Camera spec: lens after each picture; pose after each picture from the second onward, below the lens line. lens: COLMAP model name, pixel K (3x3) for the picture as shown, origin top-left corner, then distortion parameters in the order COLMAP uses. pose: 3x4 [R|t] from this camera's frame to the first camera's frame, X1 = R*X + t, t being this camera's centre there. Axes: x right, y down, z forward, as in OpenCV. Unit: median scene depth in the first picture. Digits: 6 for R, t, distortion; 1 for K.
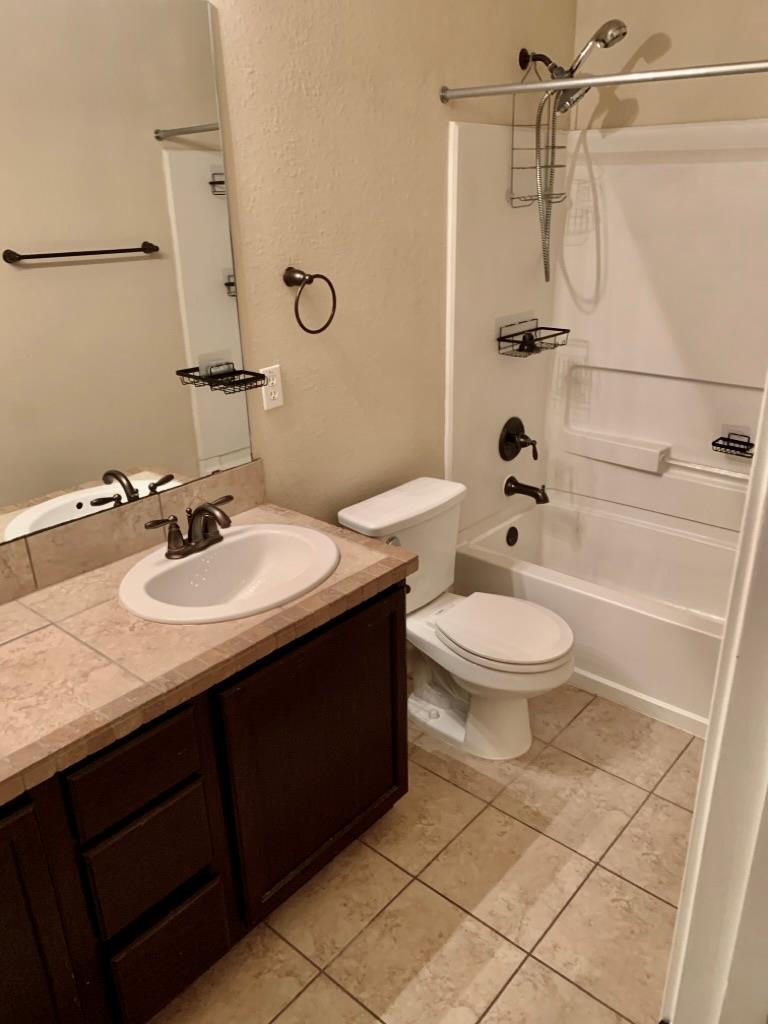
lens RADIAL K [[776.4, 0, 399.1], [0, 776.4, 512.7], [0, 0, 1]] dist [0.052527, -0.113449]
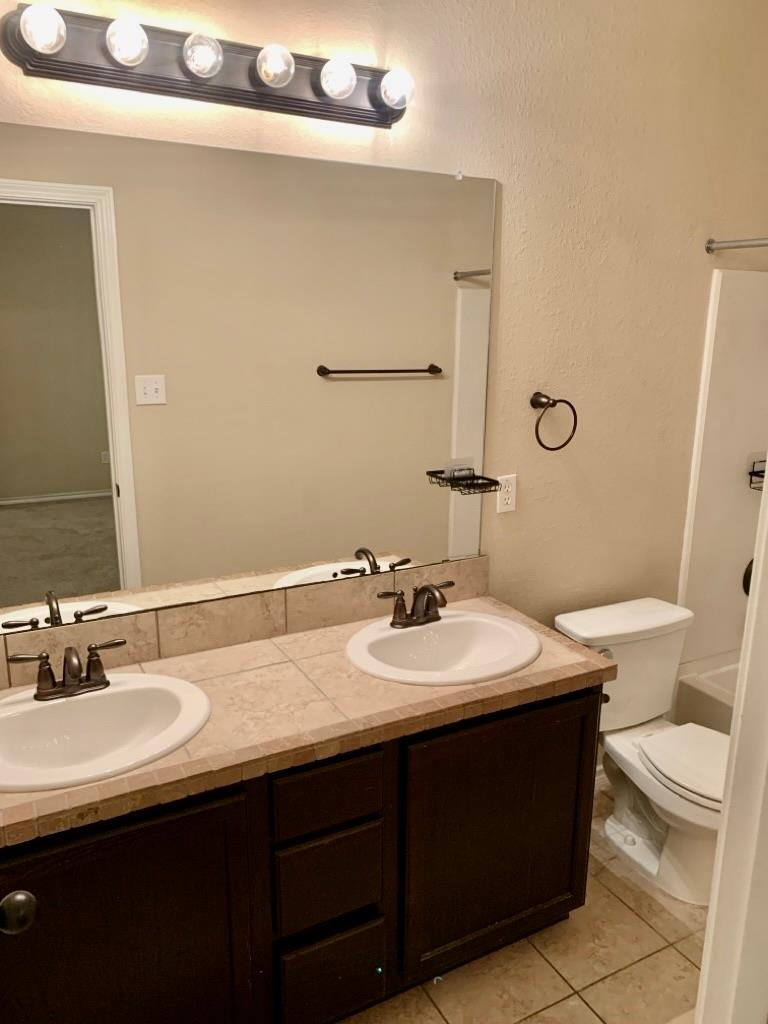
lens RADIAL K [[776.4, 0, 399.1], [0, 776.4, 512.7], [0, 0, 1]] dist [0.052527, -0.113449]
pose [[0.933128, 0.110827, -0.342036, 0.082906], [-0.160329, 0.979749, -0.119943, 0.026428], [0.321817, 0.166760, 0.932001, -0.094995]]
